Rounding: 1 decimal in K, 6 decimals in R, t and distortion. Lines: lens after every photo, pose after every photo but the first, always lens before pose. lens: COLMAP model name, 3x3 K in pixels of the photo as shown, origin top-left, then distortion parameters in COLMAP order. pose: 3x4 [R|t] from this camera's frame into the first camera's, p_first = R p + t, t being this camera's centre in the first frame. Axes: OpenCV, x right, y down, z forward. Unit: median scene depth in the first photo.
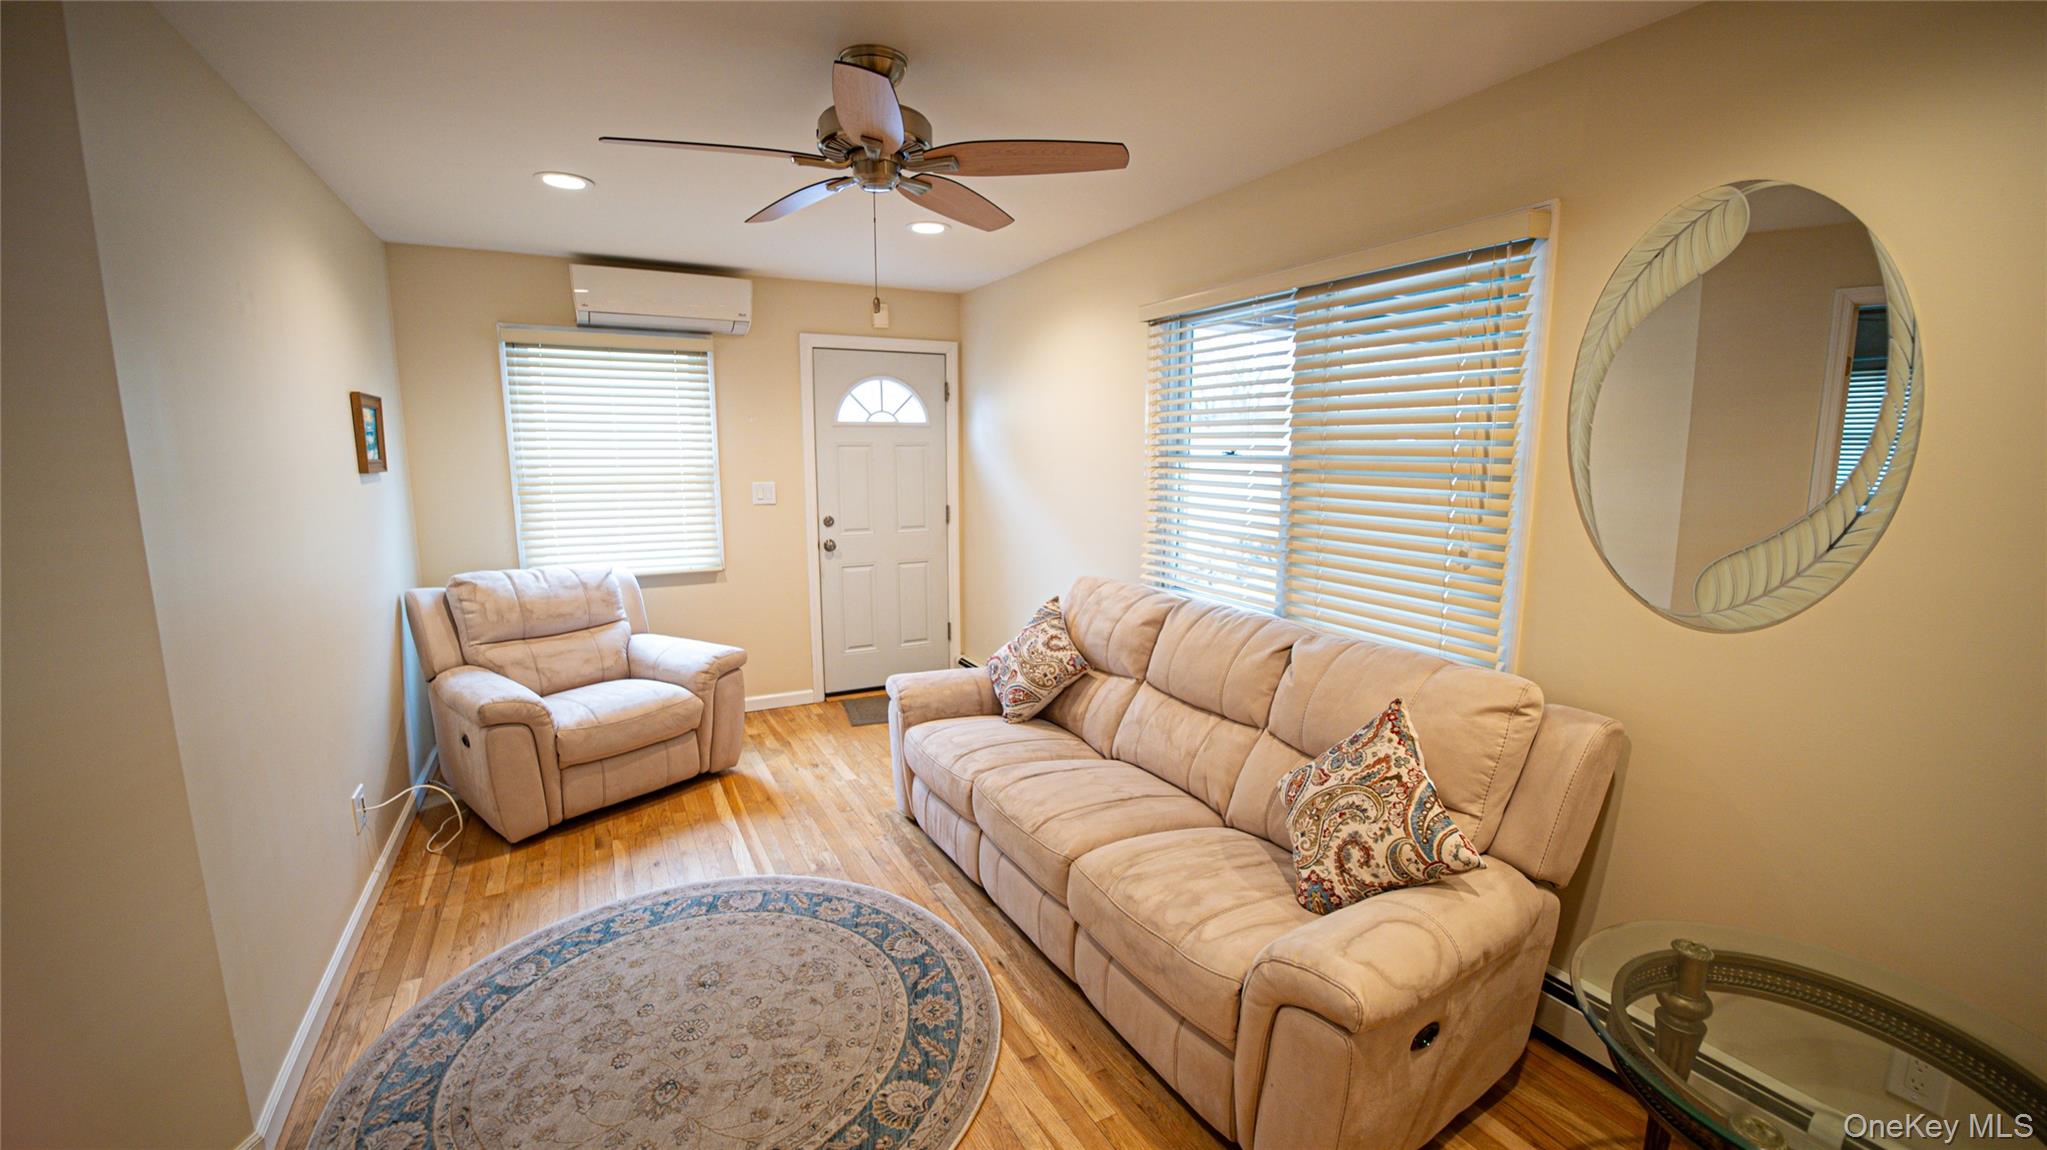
lens RADIAL K [[830.9, 0, 1017.9], [0, 830.9, 570.5], [0, 0, 1]] dist [-0.027964, 0.000604]
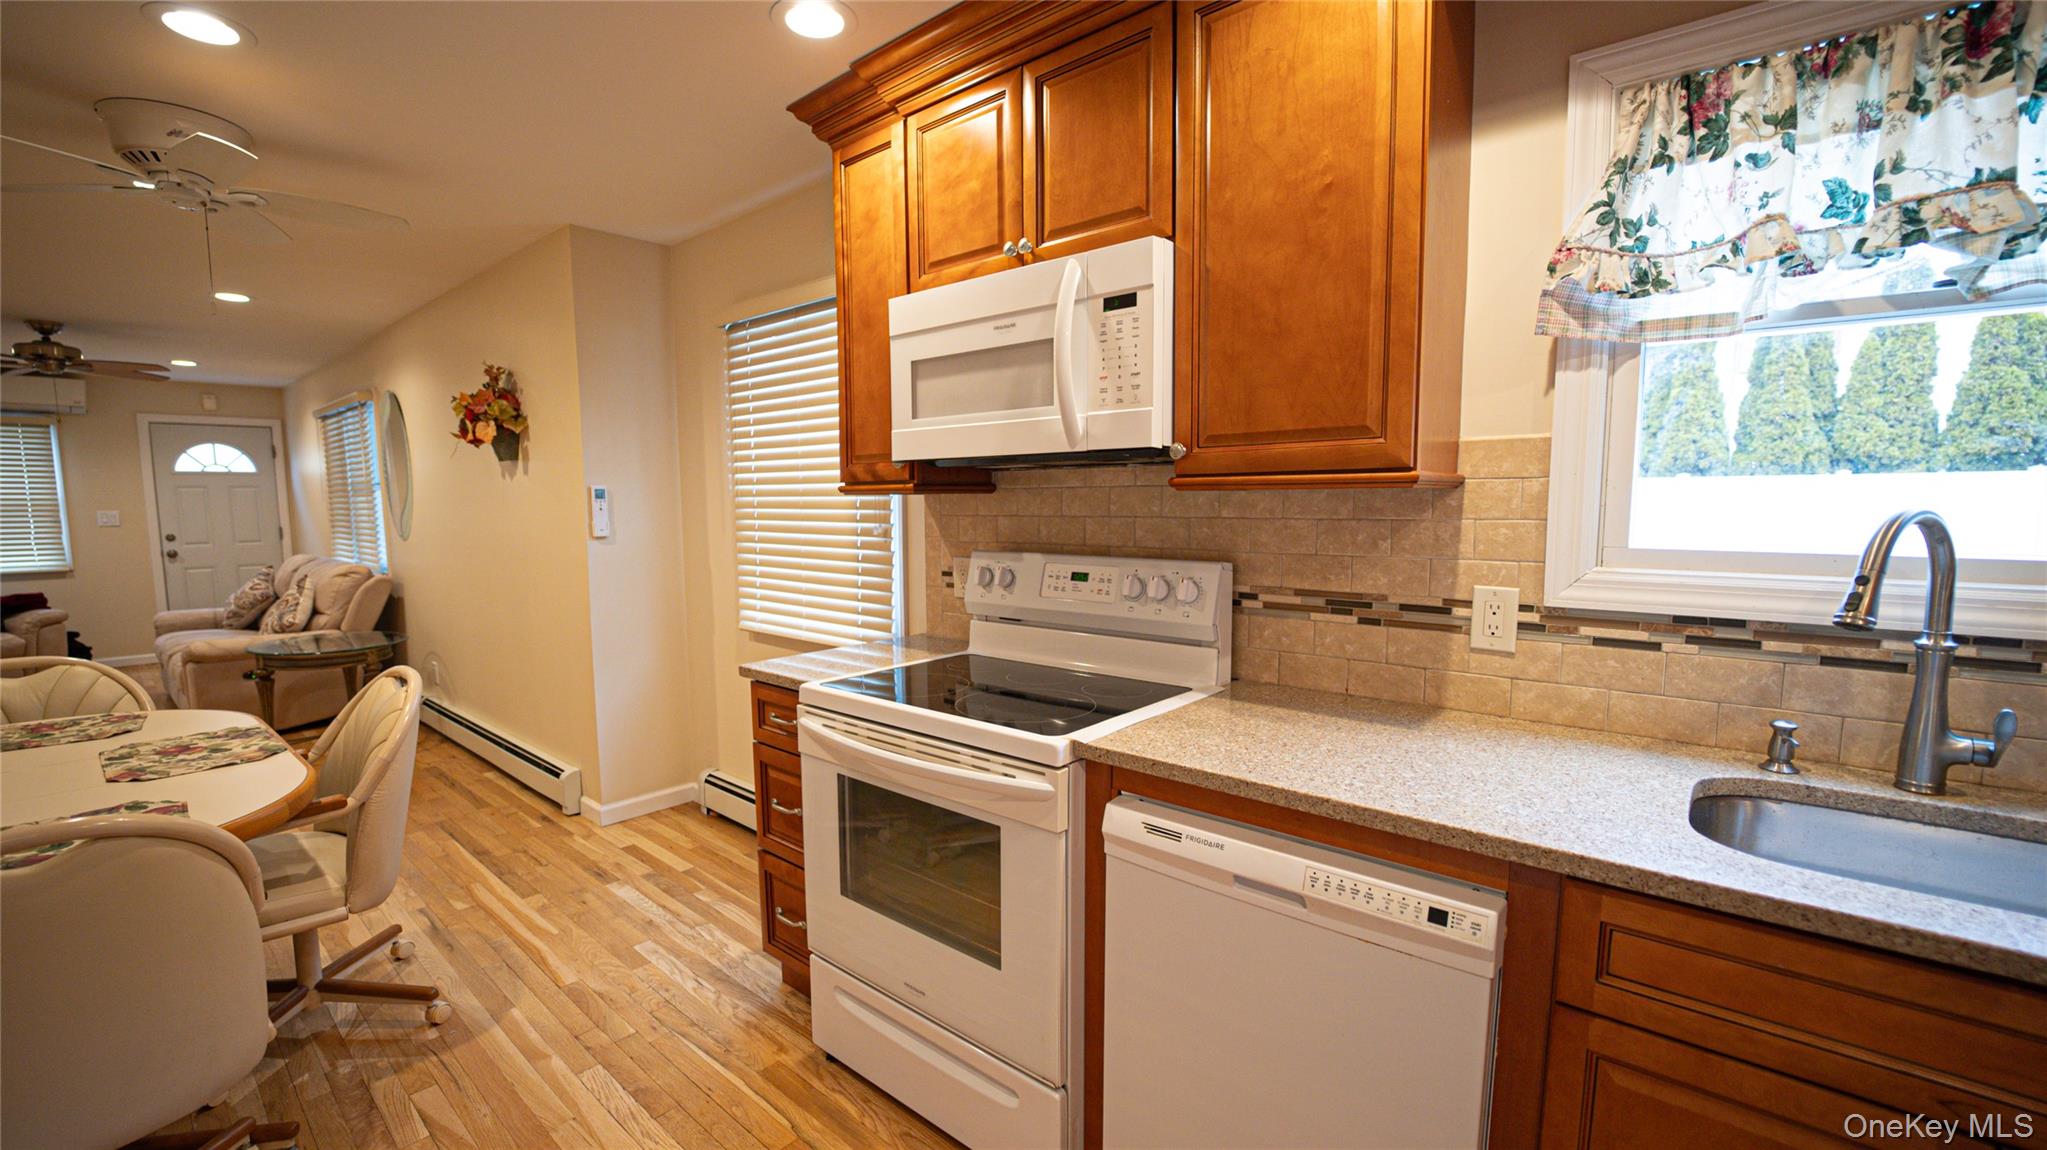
lens RADIAL K [[830.9, 0, 1027.1], [0, 830.9, 580.3], [0, 0, 1]] dist [-0.027964, 0.000604]
pose [[0.923978, -0.041193, 0.380221, 0.635337], [0.060039, 0.997479, -0.037834, 0.162802], [-0.377704, 0.057786, 0.924122, -0.902110]]
